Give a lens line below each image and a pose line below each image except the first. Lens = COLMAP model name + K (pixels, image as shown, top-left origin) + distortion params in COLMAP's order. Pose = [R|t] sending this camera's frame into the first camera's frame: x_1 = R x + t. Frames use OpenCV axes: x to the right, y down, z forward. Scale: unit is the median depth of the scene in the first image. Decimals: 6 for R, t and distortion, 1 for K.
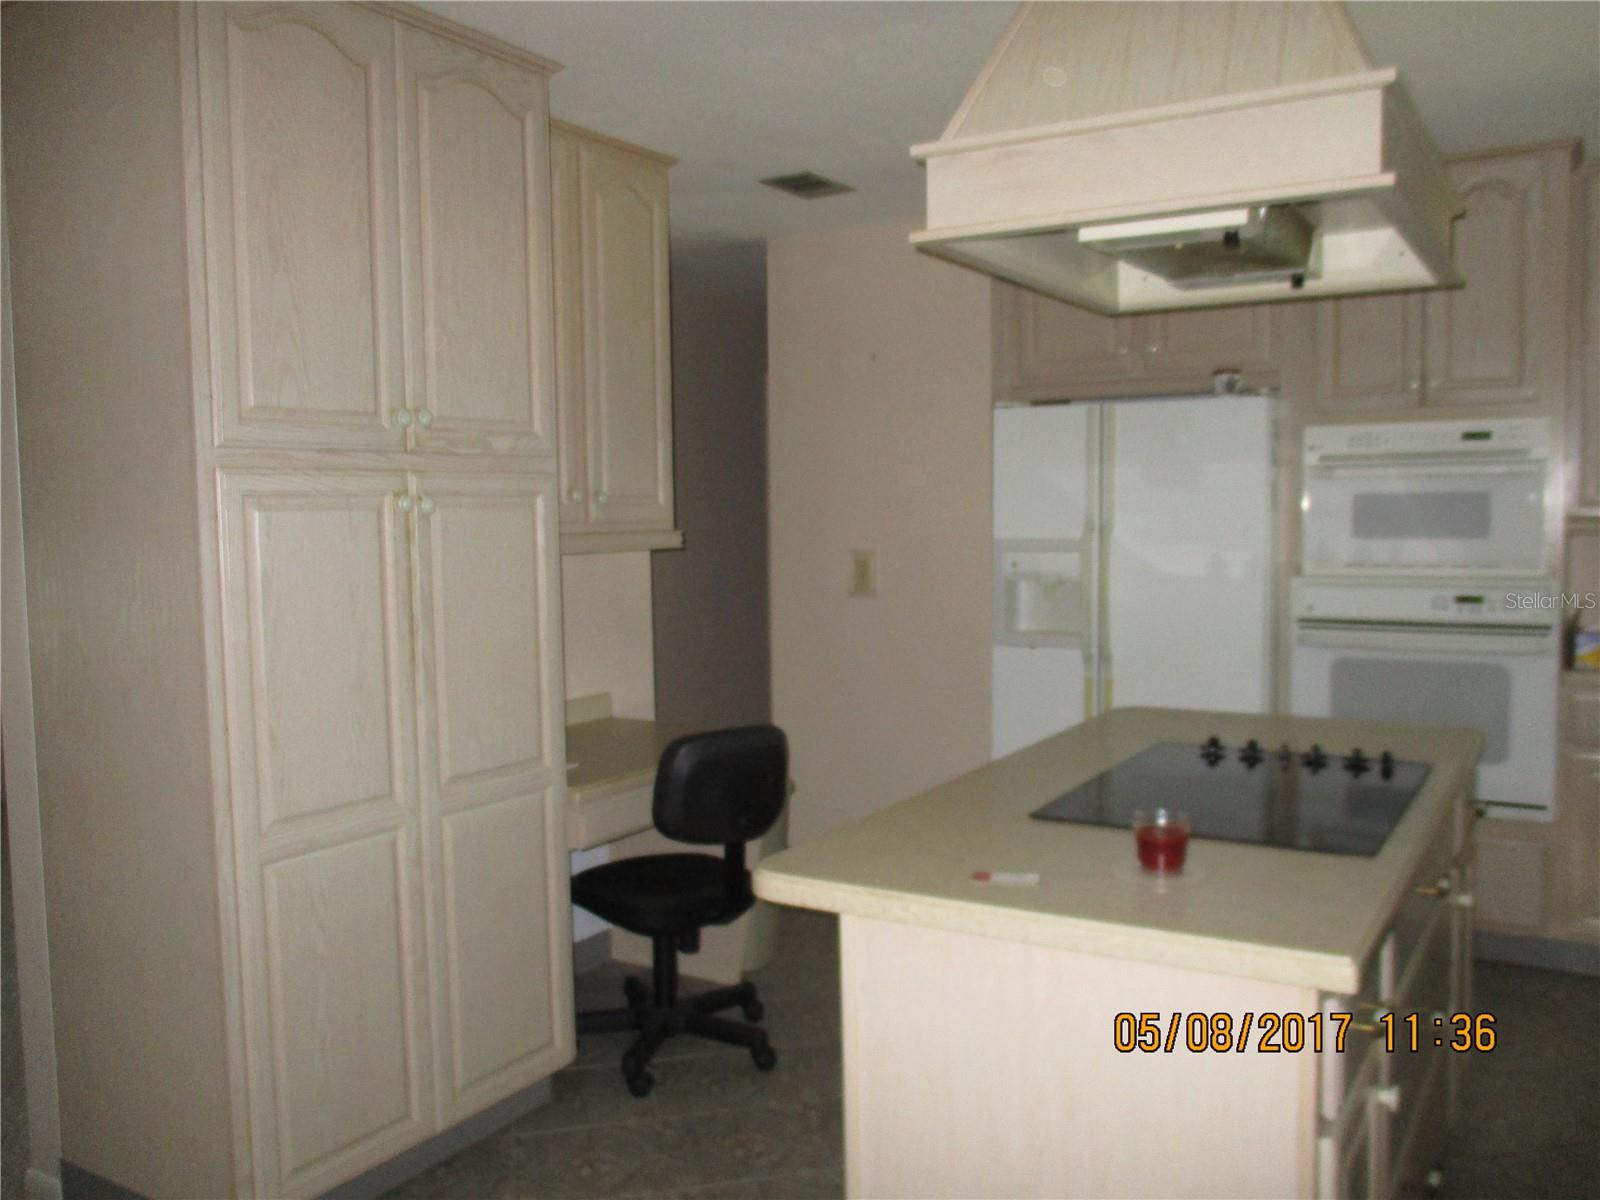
lens RADIAL K [[1310.0, 0, 803.7], [0, 1310.0, 601.3], [0, 0, 1]] dist [-0.035387, 0.006642]
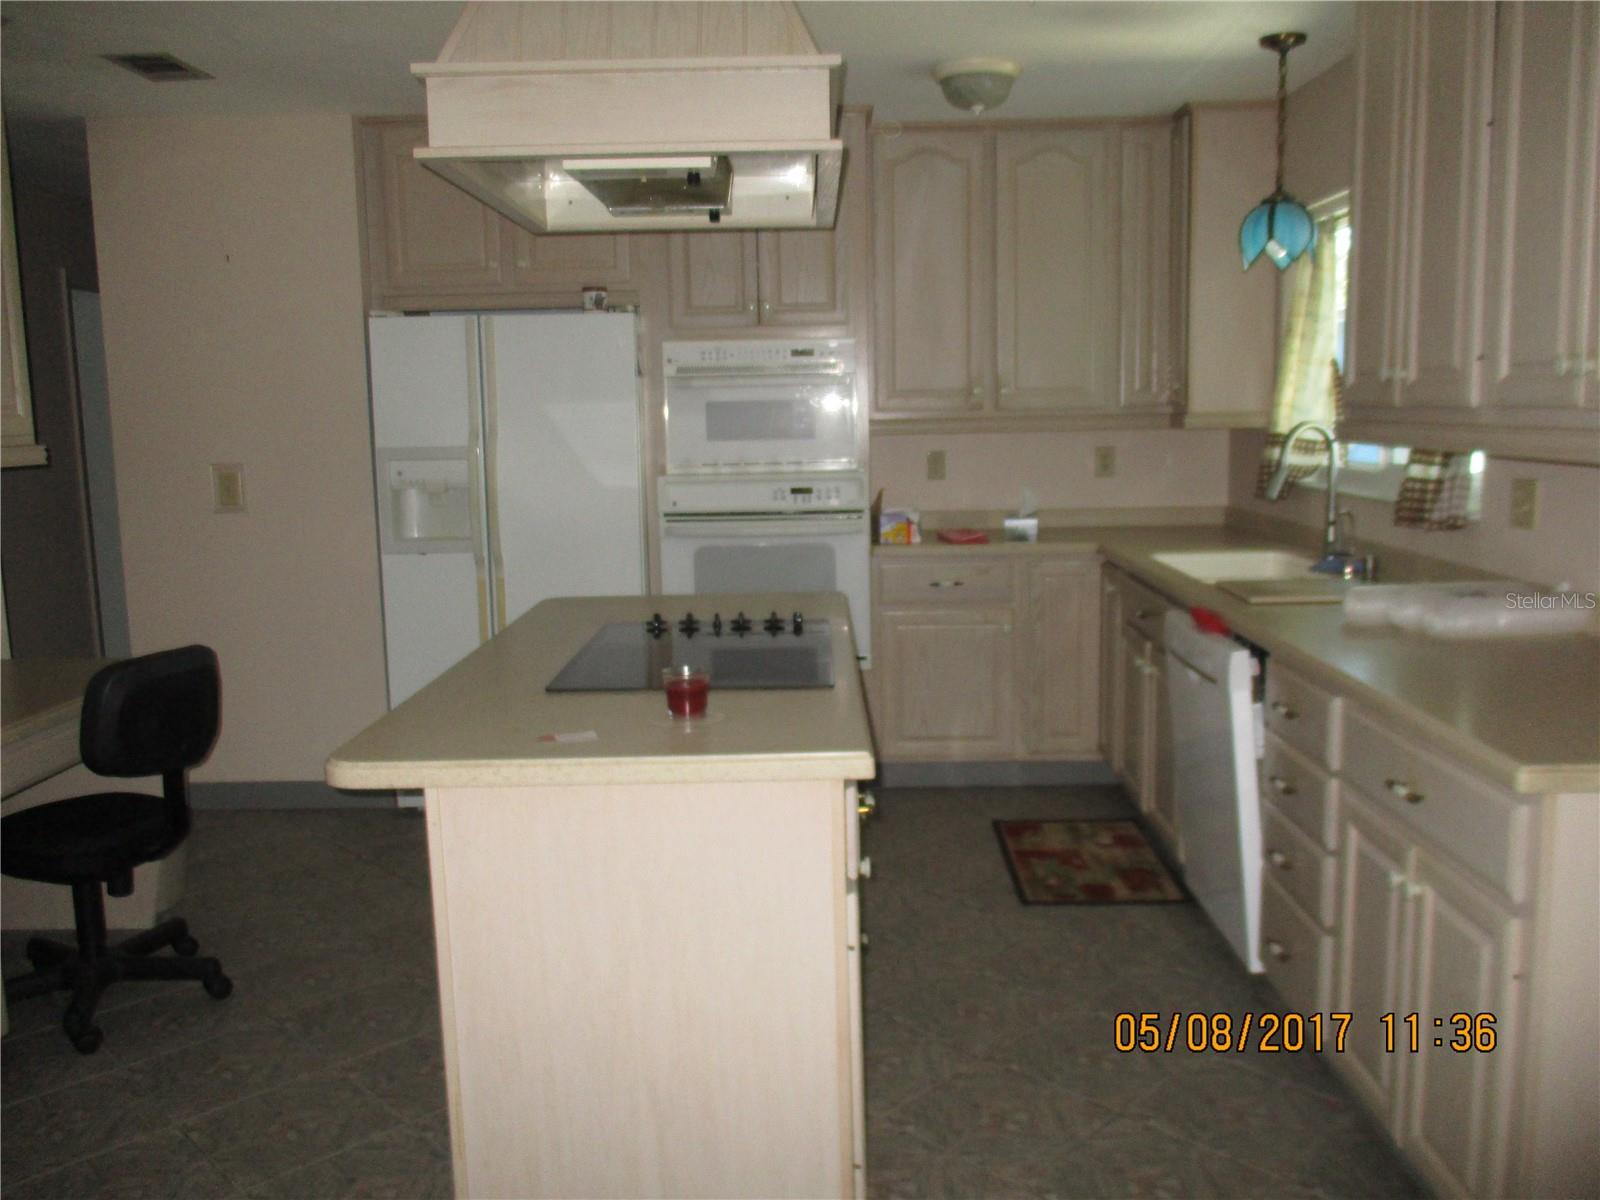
lens RADIAL K [[1310.0, 0, 803.7], [0, 1310.0, 601.3], [0, 0, 1]] dist [-0.035387, 0.006642]
pose [[0.856272, -0.077597, 0.510664, -0.109029], [0.043546, 0.995976, 0.078325, 0.005727], [-0.514687, -0.044830, 0.856205, -0.035045]]
